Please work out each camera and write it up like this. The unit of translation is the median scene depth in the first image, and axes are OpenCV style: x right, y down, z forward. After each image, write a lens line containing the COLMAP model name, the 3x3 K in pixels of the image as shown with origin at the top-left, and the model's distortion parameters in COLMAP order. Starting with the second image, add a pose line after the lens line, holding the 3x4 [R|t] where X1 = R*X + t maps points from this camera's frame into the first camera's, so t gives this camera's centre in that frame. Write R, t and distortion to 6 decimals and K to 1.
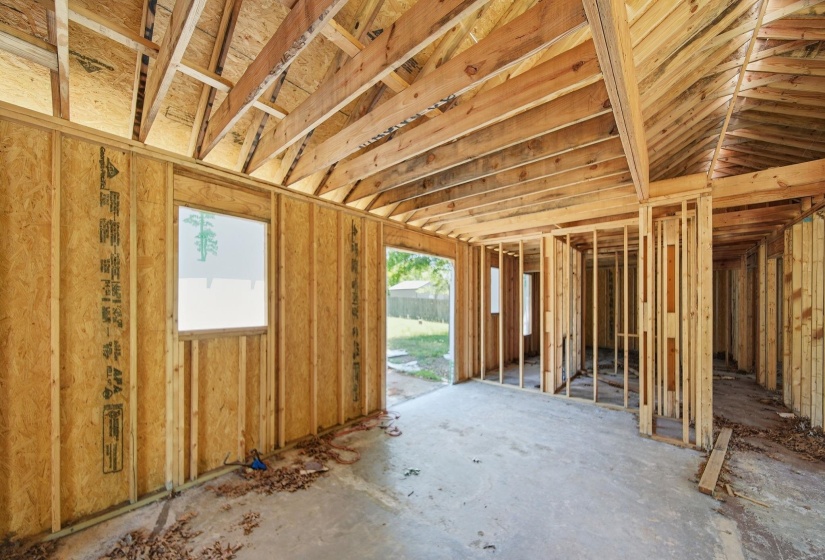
lens RADIAL K [[292.2, 0, 404.4], [0, 292.2, 303.3], [0, 0, 1]] dist [-0.001042, -0.000295]
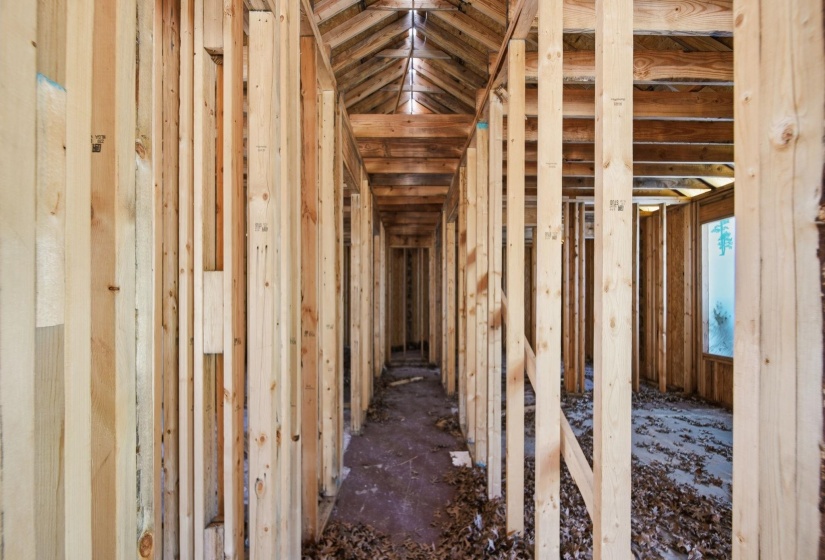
lens RADIAL K [[299.5, 0, 414.0], [0, 299.5, 297.0], [0, 0, 1]] dist [-0.000860, -0.000348]
pose [[0.733315, 0.004222, 0.679876, 0.854388], [-0.001122, 0.999987, -0.005001, 0.060376], [-0.679889, 0.002905, 0.733310, 0.638278]]
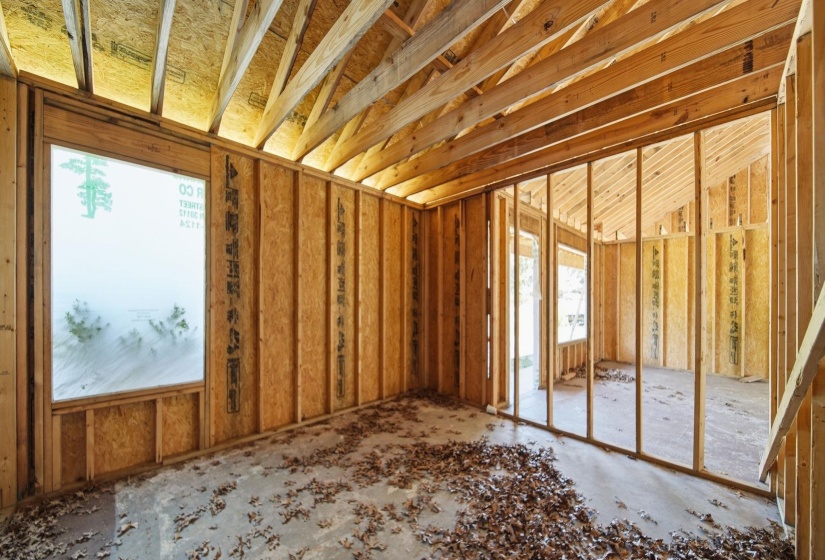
lens RADIAL K [[292.2, 0, 404.4], [0, 292.2, 303.3], [0, 0, 1]] dist [-0.001042, -0.000295]
pose [[-0.996846, -0.016973, 0.077529, 1.679784], [-0.016438, 0.999836, 0.007536, 0.061985], [-0.077644, 0.006238, -0.996962, 1.188968]]
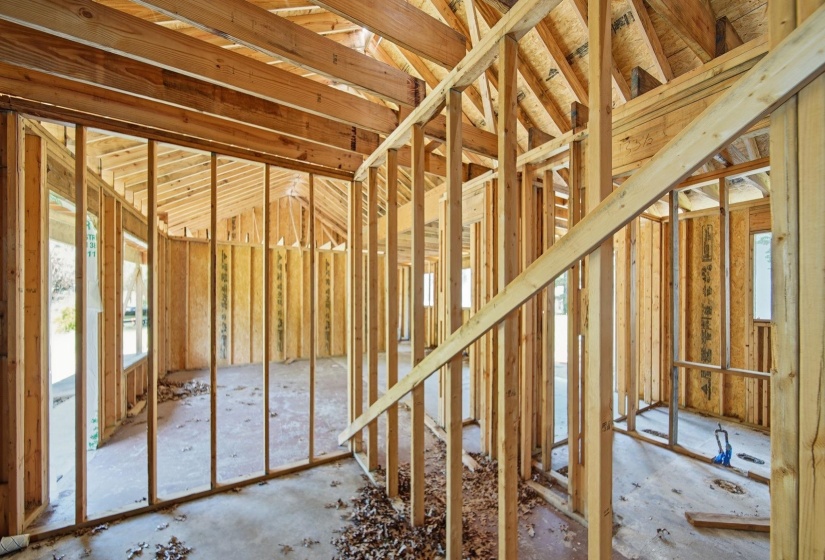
lens RADIAL K [[299.5, 0, 414.0], [0, 299.5, 297.0], [0, 0, 1]] dist [-0.000860, -0.000348]
pose [[-0.300144, -0.008832, -0.953853, 1.737092], [-0.003467, 0.999961, -0.008168, 0.008169], [0.953888, 0.000855, -0.300163, 1.005594]]
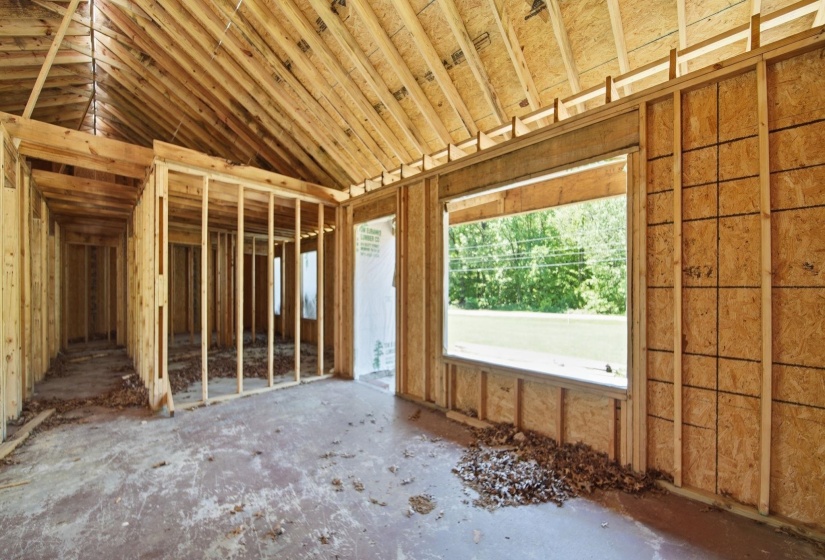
lens RADIAL K [[308.7, 0, 409.7], [0, 308.7, 290.8], [0, 0, 1]] dist [-0.000666, -0.000023]
pose [[0.047433, -0.001171, 0.998874, 0.198773], [-0.001402, 0.999998, 0.001239, 0.058029], [-0.998873, -0.001459, 0.047431, -0.123247]]
